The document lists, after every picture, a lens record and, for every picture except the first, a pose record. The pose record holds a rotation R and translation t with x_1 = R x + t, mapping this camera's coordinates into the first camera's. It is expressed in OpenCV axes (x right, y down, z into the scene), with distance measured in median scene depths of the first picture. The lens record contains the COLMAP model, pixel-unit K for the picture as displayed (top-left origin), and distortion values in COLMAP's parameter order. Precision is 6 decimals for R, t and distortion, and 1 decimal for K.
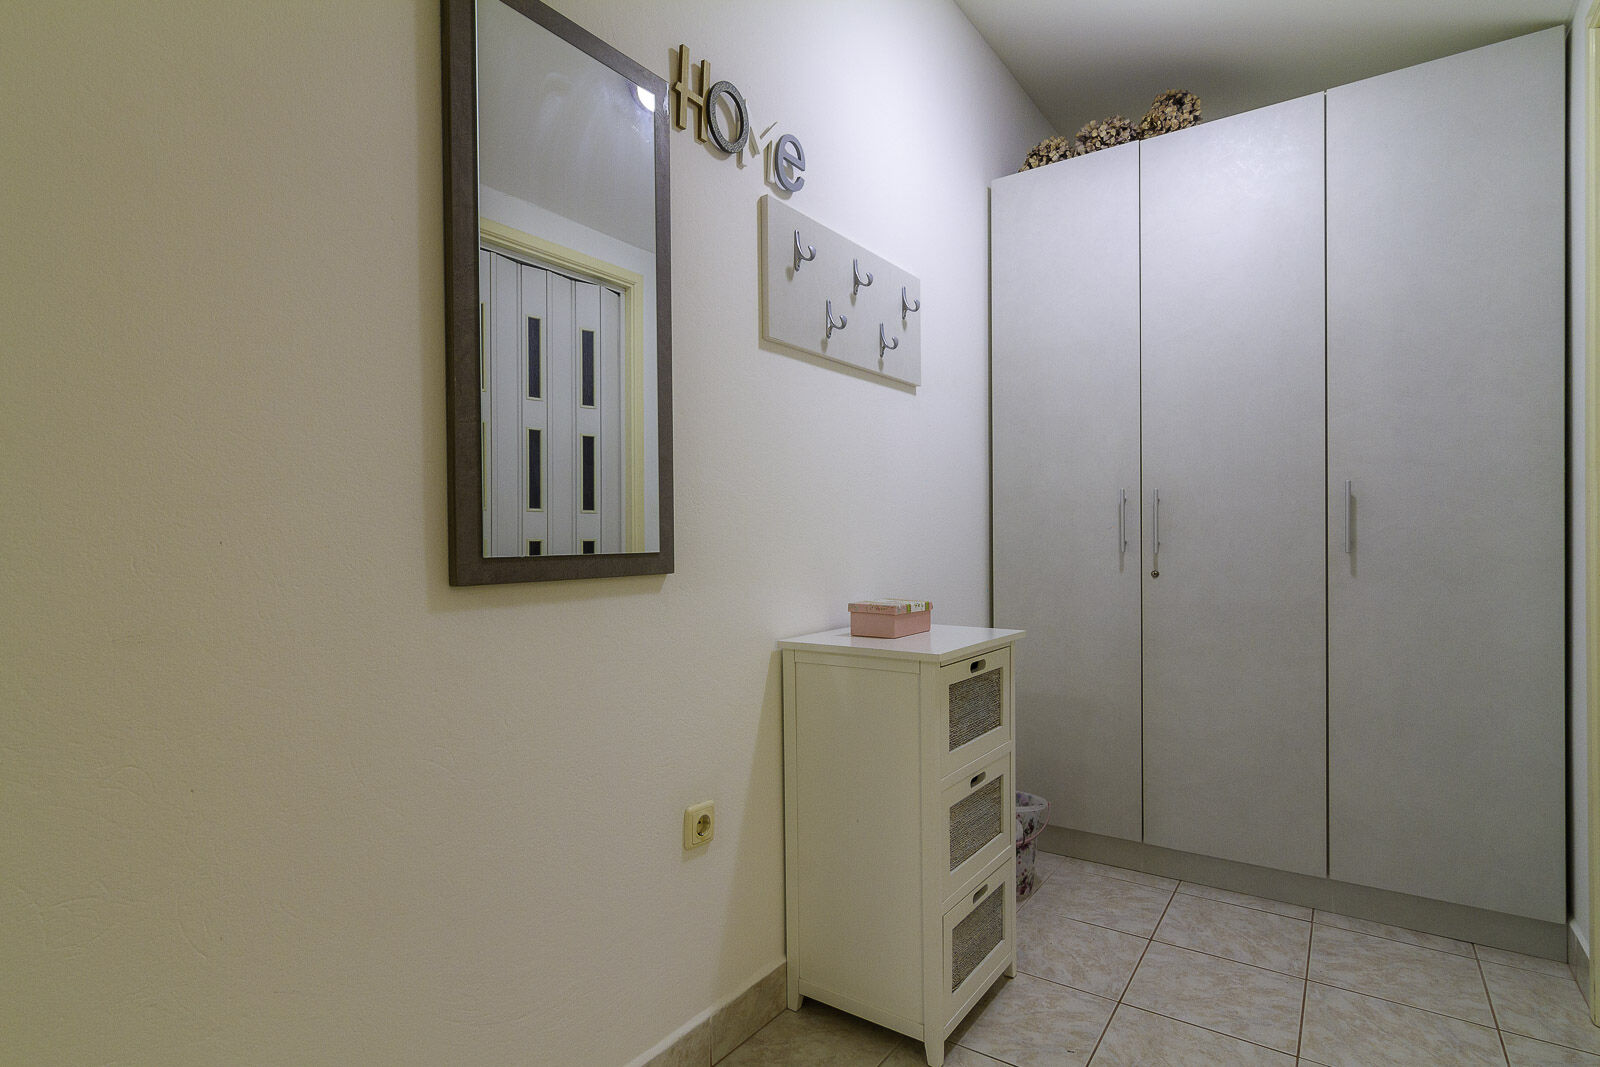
lens RADIAL K [[812.3, 0, 800.0], [0, 812.3, 547.0], [0, 0, 1]] dist [-0.003113, 0.001734]
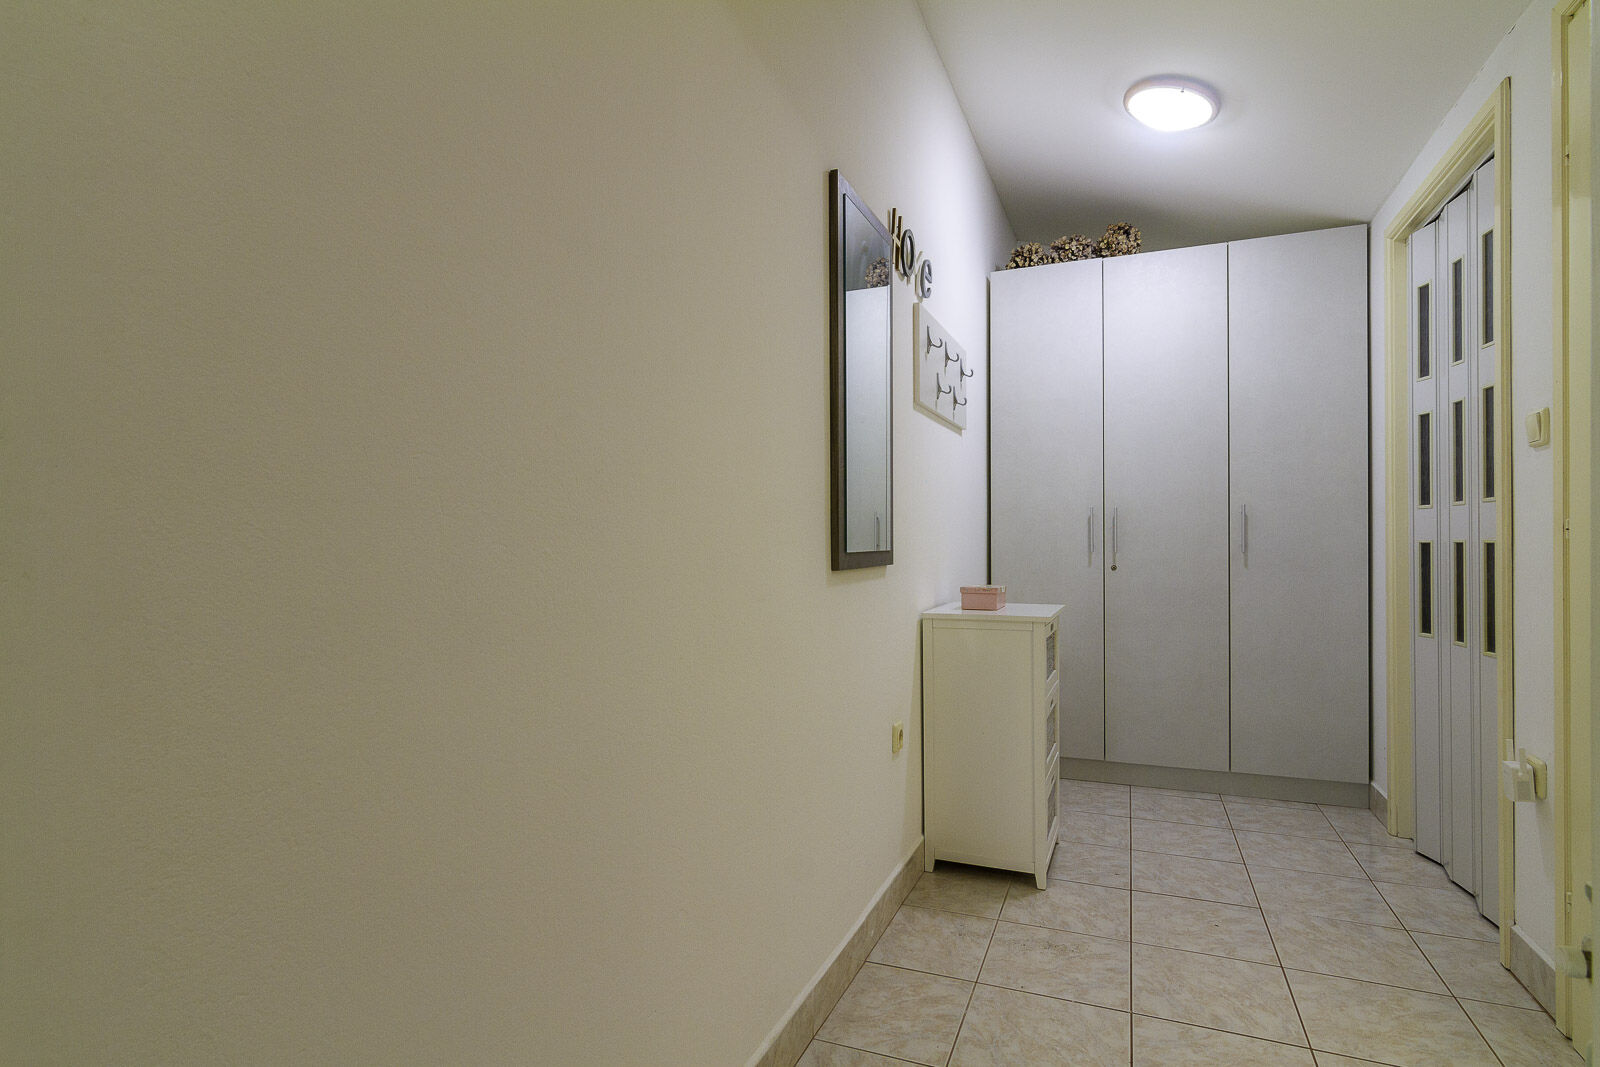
lens RADIAL K [[823.5, 0, 799.7], [0, 823.5, 548.9], [0, 0, 1]] dist [-0.002505, -0.000463]
pose [[0.975291, 0.001113, 0.220922, -0.466392], [0.000017, 0.999987, -0.005116, 0.008927], [-0.220925, 0.004993, 0.975278, -0.306984]]
